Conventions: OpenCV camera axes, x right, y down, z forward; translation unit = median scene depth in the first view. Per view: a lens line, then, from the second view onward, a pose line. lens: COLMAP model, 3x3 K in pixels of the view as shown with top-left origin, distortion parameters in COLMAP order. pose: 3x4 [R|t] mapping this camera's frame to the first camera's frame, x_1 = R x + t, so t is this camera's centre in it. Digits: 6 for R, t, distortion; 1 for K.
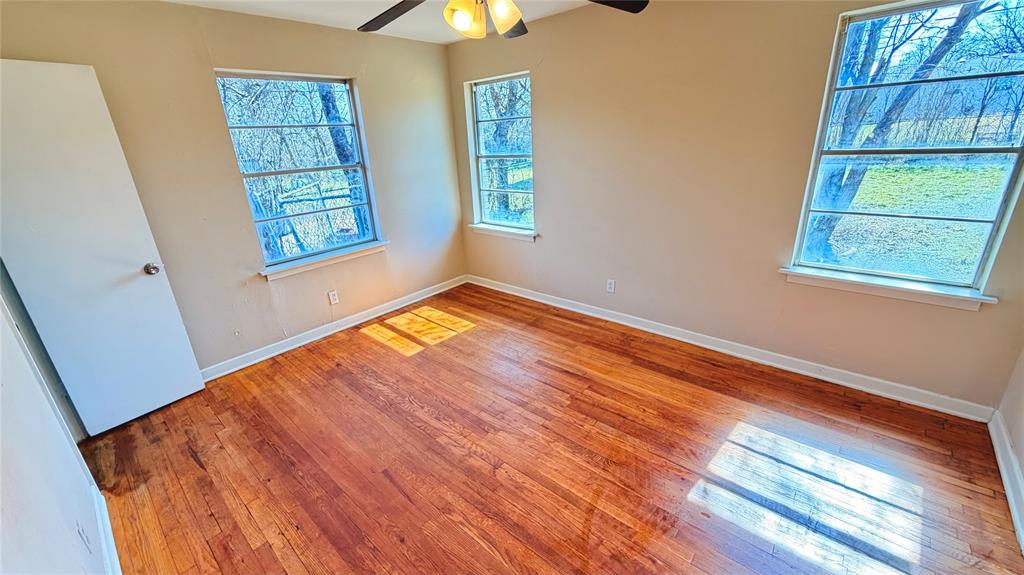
lens RADIAL K [[412.4, 0, 512.0], [0, 412.4, 287.5], [0, 0, 1]] dist [-0.000591, -0.000070]
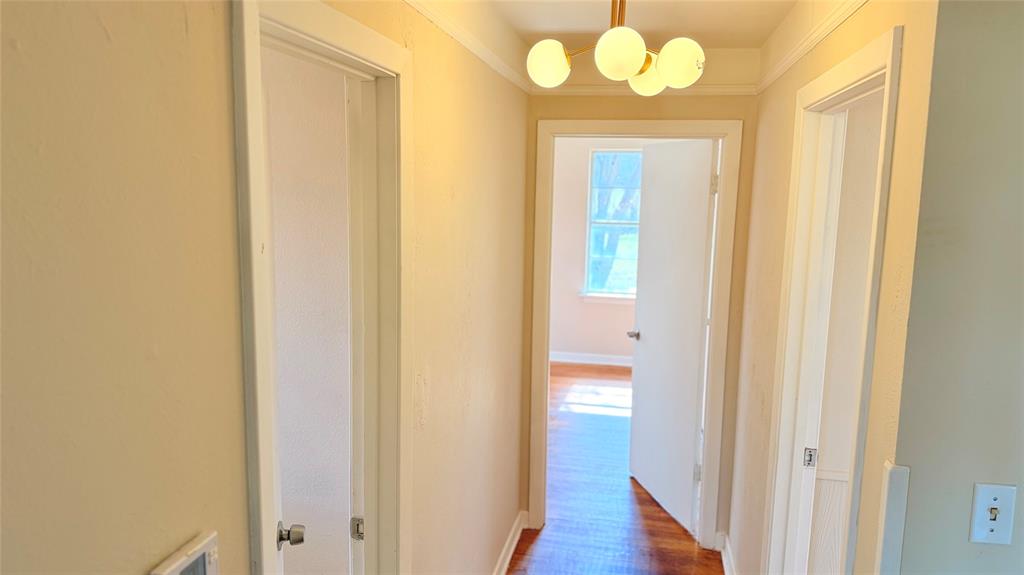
lens RADIAL K [[716.8, 0, 512.0], [0, 716.8, 287.5], [0, 0, 1]] dist [0.112806, -0.162737]
pose [[0.857695, -0.010872, 0.514045, -1.000541], [0.120101, 0.976355, -0.179743, 0.405411], [-0.499936, 0.215902, 0.838720, -1.195198]]
